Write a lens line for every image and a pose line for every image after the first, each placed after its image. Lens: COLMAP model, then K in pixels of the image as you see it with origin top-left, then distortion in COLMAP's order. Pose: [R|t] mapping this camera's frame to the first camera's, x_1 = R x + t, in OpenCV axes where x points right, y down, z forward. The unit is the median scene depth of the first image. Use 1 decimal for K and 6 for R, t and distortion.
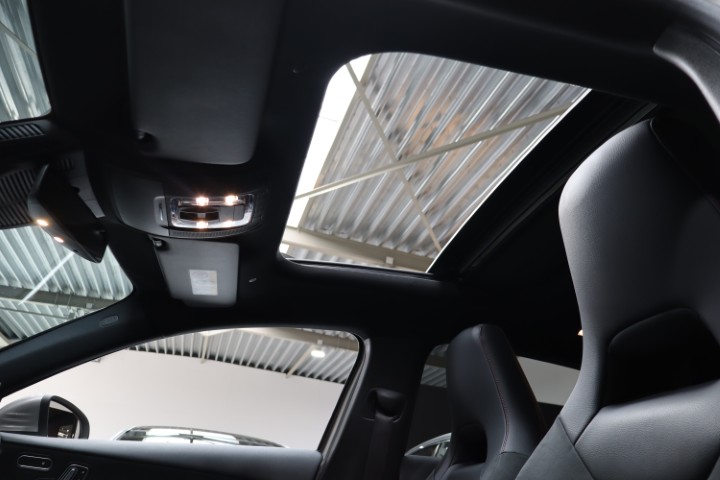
lens RADIAL K [[609.9, 0, 360.0], [0, 609.9, 240.0], [0, 0, 1]] dist [0.042272, 0.001103]
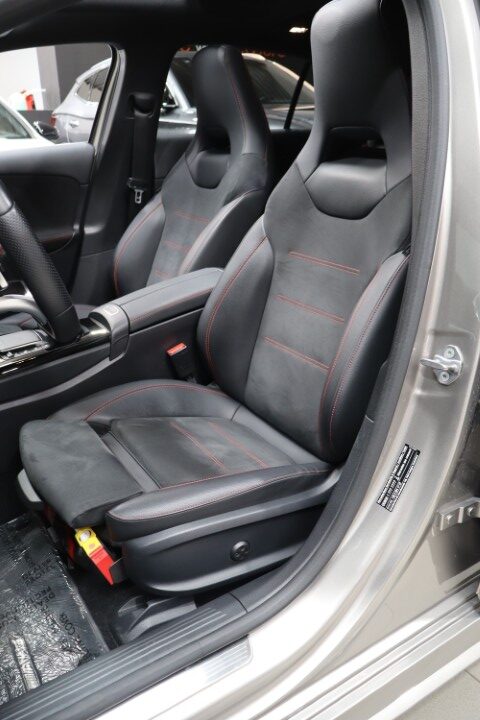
lens RADIAL K [[609.9, 0, 240.0], [0, 609.9, 360.0], [0, 0, 1]] dist [0.042272, 0.001103]
pose [[0.942077, -0.214957, 0.257458, -0.207625], [-0.050232, 0.668534, 0.741983, -0.329080], [-0.331614, -0.711938, 0.619013, -0.219276]]
